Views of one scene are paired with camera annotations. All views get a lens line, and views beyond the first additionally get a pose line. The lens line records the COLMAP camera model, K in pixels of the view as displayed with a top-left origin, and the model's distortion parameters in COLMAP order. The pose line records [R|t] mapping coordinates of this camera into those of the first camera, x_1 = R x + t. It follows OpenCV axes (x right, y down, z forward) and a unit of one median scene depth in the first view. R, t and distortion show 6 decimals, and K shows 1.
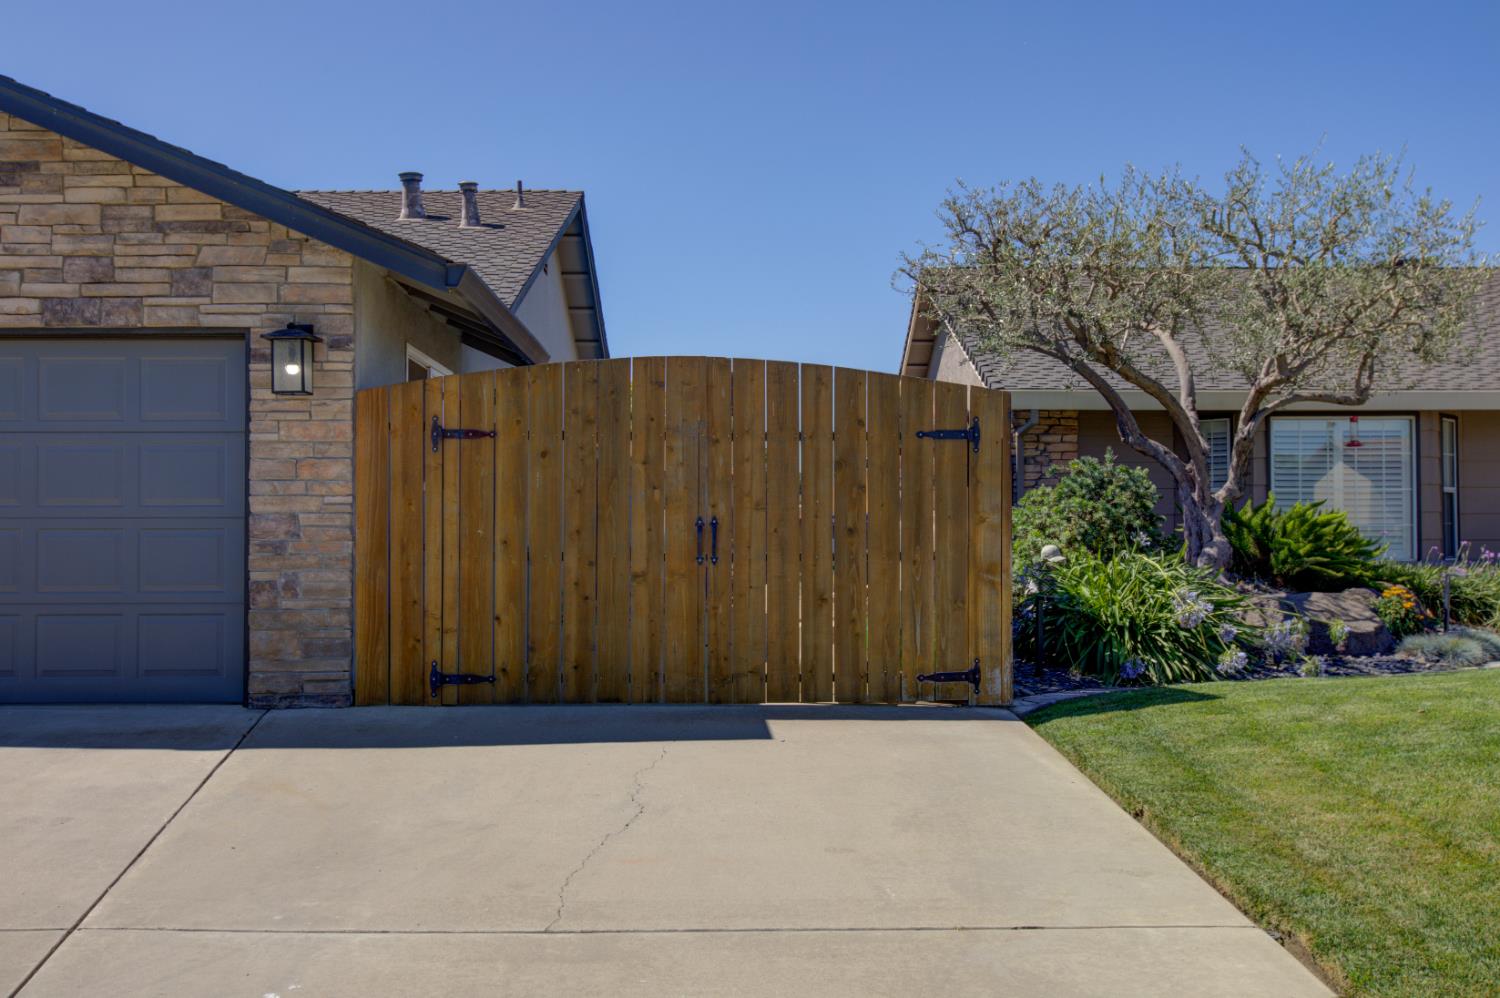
lens RADIAL K [[1439.0, 0, 751.4], [0, 1439.0, 517.9], [0, 0, 1]] dist [0.002049, 0.007637]
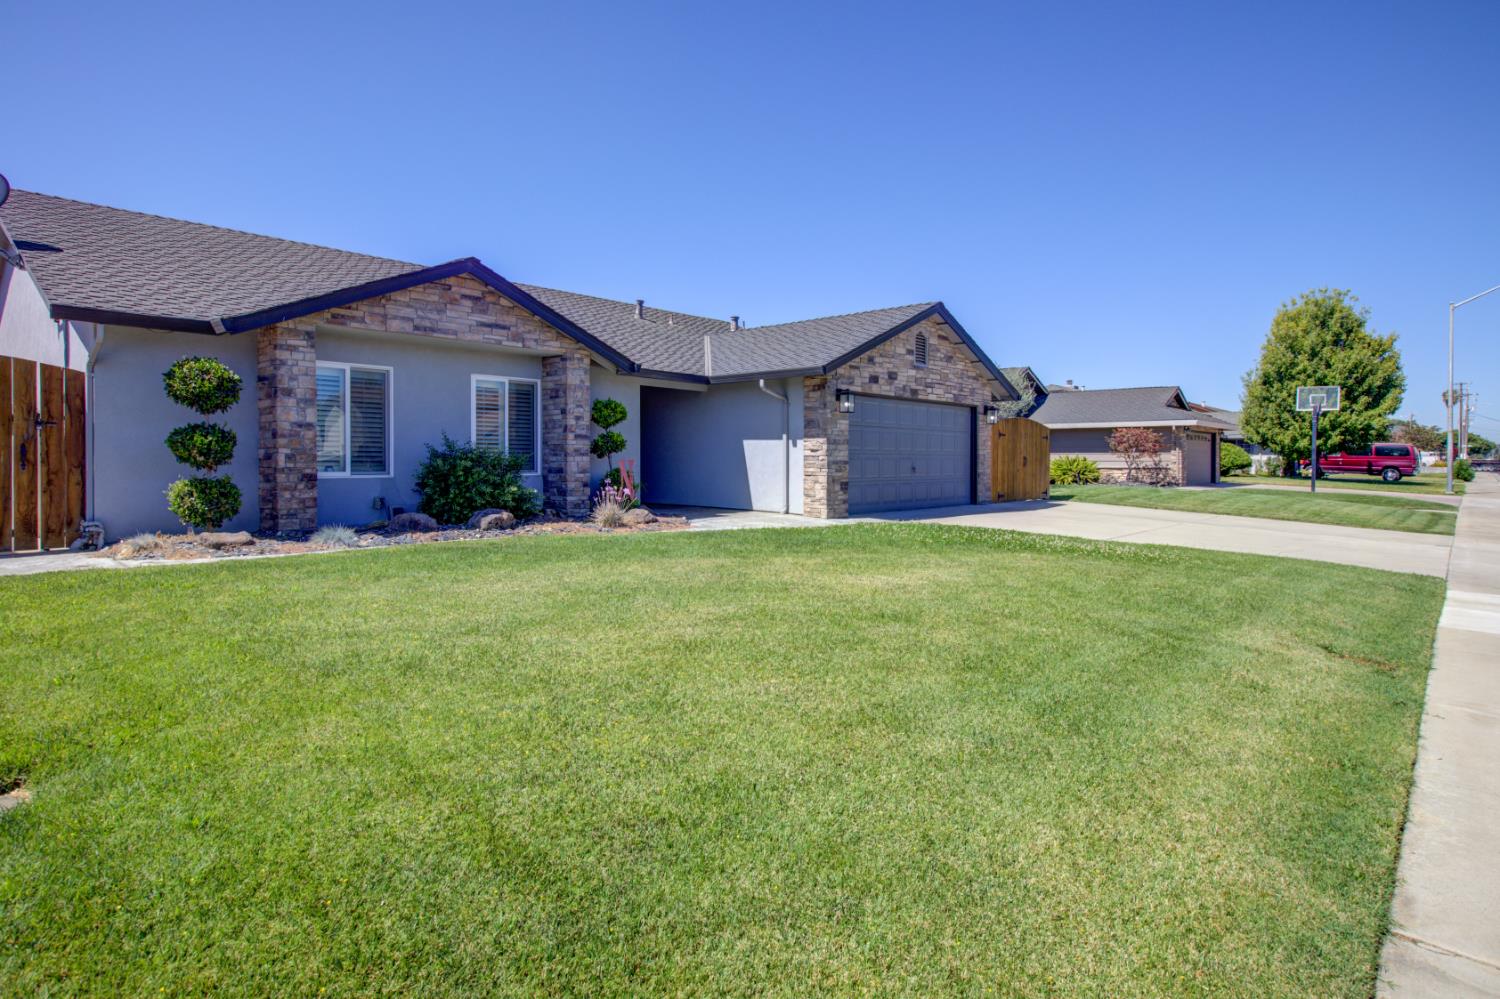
lens RADIAL K [[806.9, 0, 741.4], [0, 806.9, 468.0], [0, 0, 1]] dist [0.003325, 0.002467]
pose [[0.683852, -0.002665, 0.729616, -2.337332], [-0.019172, 0.999582, 0.021620, -0.000671], [-0.729369, -0.028773, 0.683515, -0.006512]]
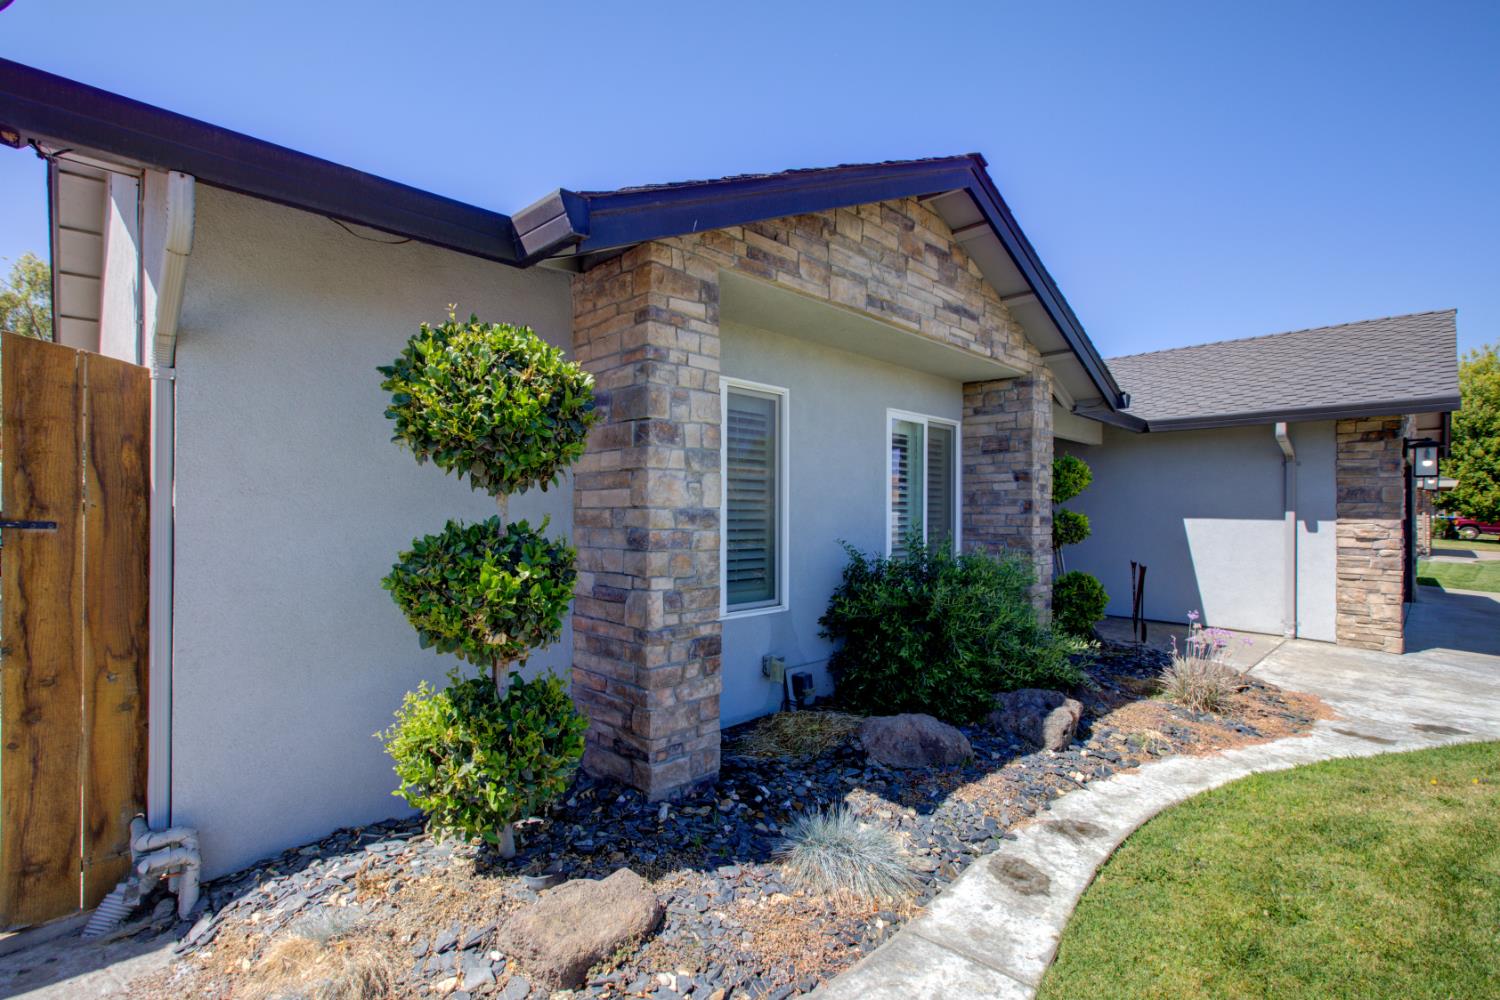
lens RADIAL K [[697.2, 0, 757.2], [0, 697.2, 509.9], [0, 0, 1]] dist [-0.005637, 0.000127]
pose [[0.714959, 0.008258, 0.699117, -2.176537], [-0.020246, 0.999755, 0.008896, -0.032416], [-0.698873, -0.020514, 0.714952, 0.928388]]
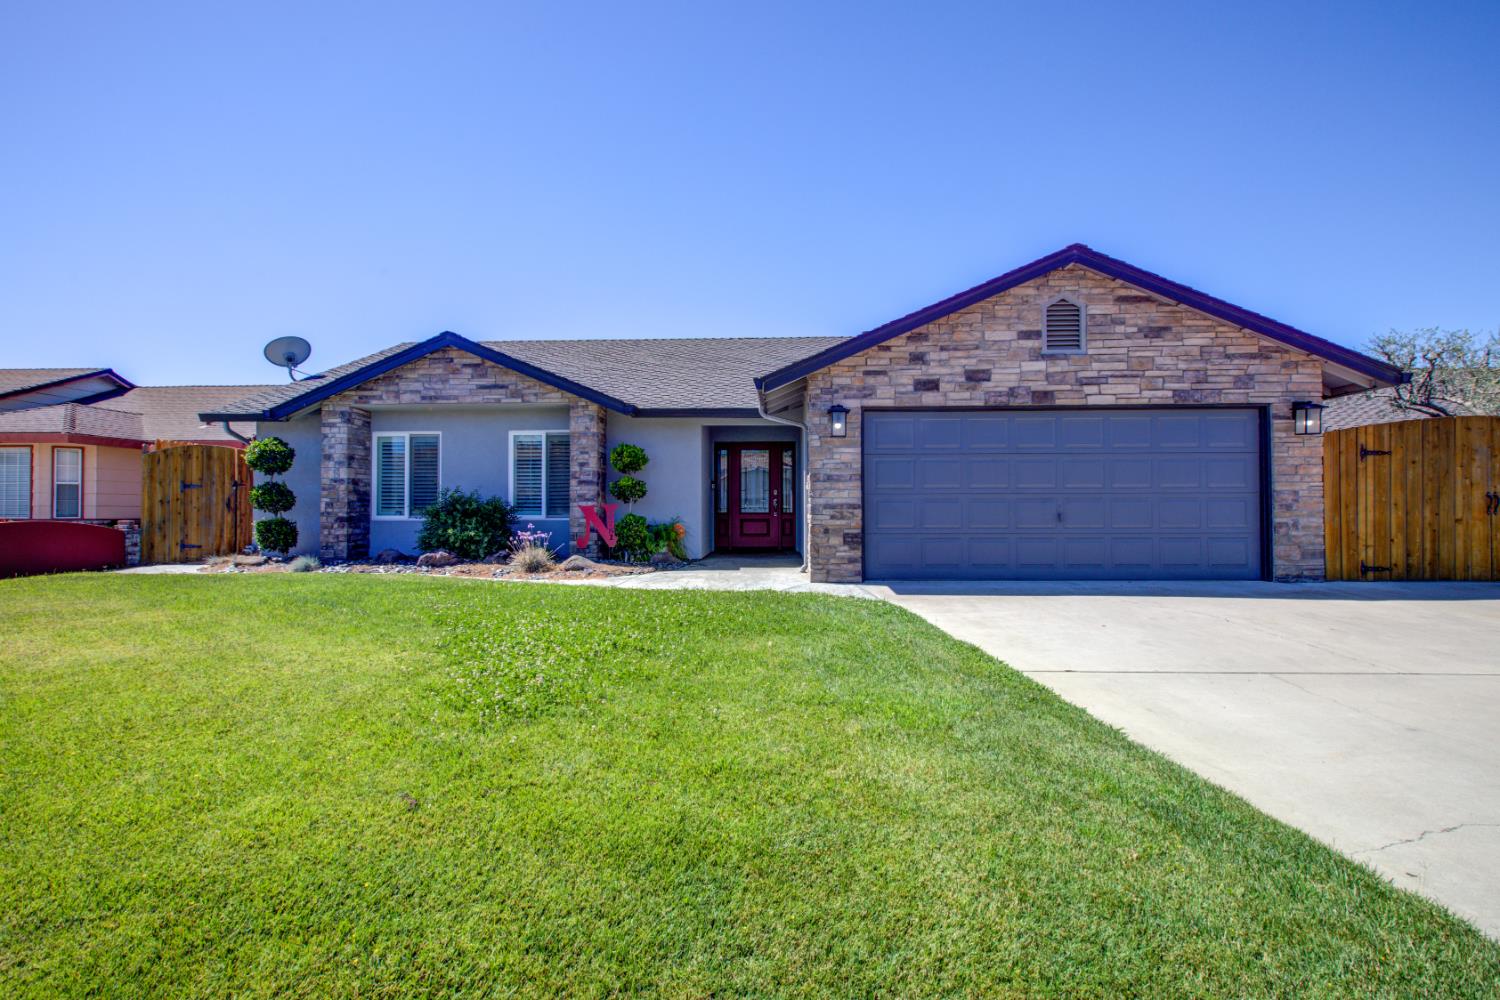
lens RADIAL K [[699.6, 0, 748.5], [0, 699.6, 494.3], [0, 0, 1]] dist [-0.003716, 0.000530]
pose [[0.998659, -0.000551, -0.051760, -1.066713], [0.000585, 1.000000, 0.000636, 0.001289], [0.051760, -0.000665, 0.998659, -0.069746]]
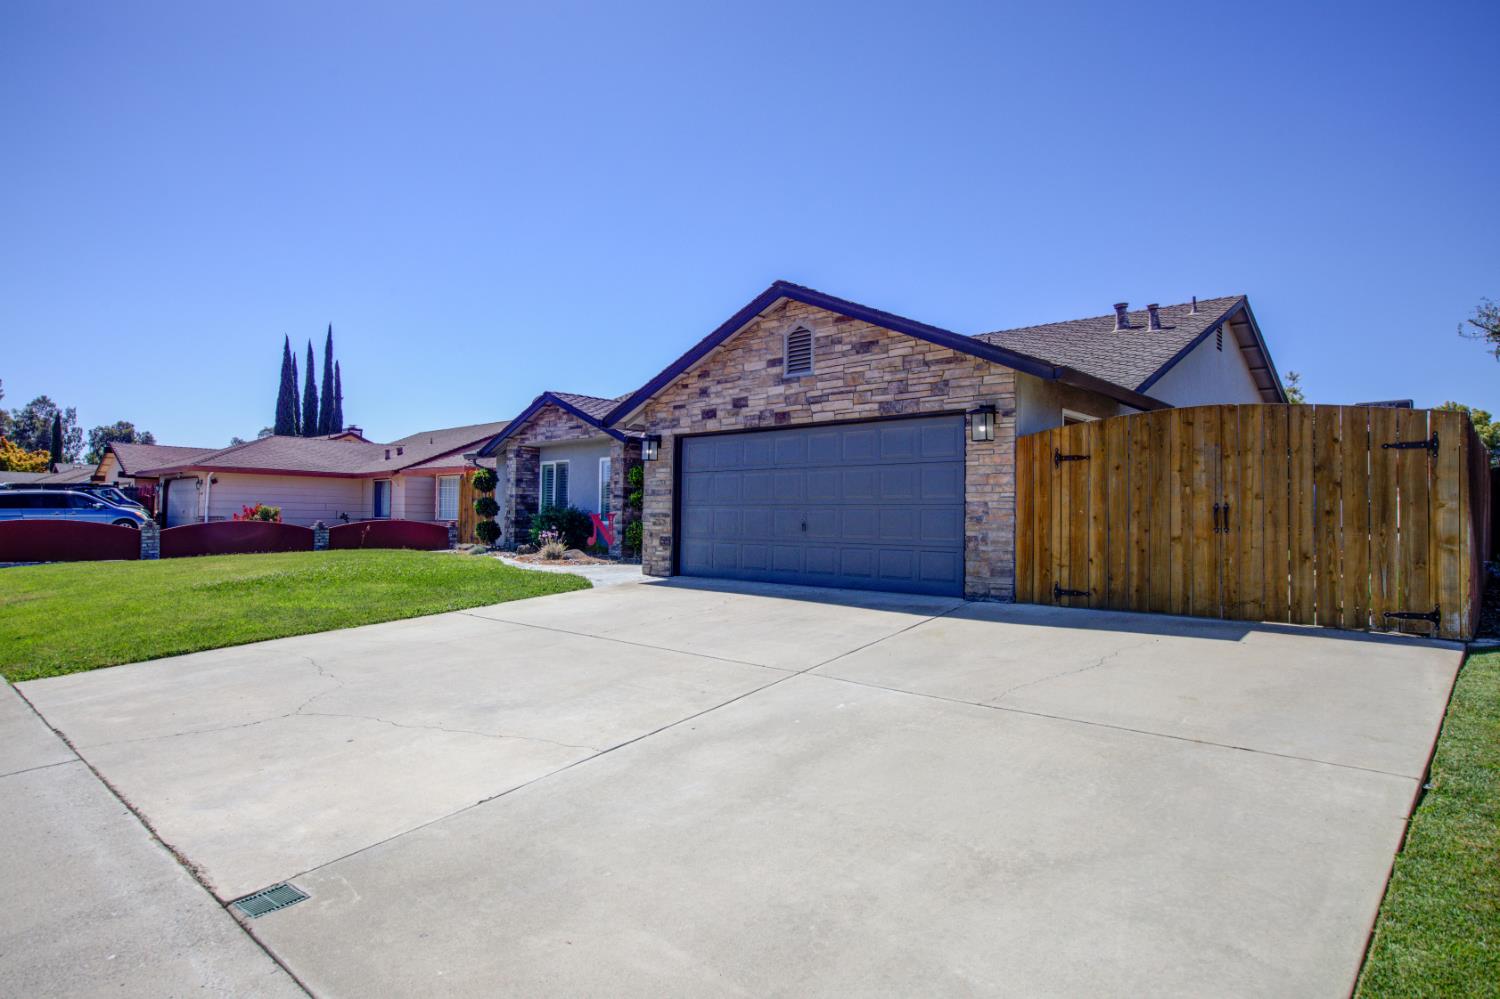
lens RADIAL K [[842.7, 0, 750.0], [0, 842.7, 499.5], [0, 0, 1]] dist [-0.020571, 0.000665]
pose [[0.724793, -0.004451, -0.688953, 0.235904], [-0.000210, 0.999978, -0.006681, 0.001330], [0.688967, 0.004987, 0.724776, -0.048518]]
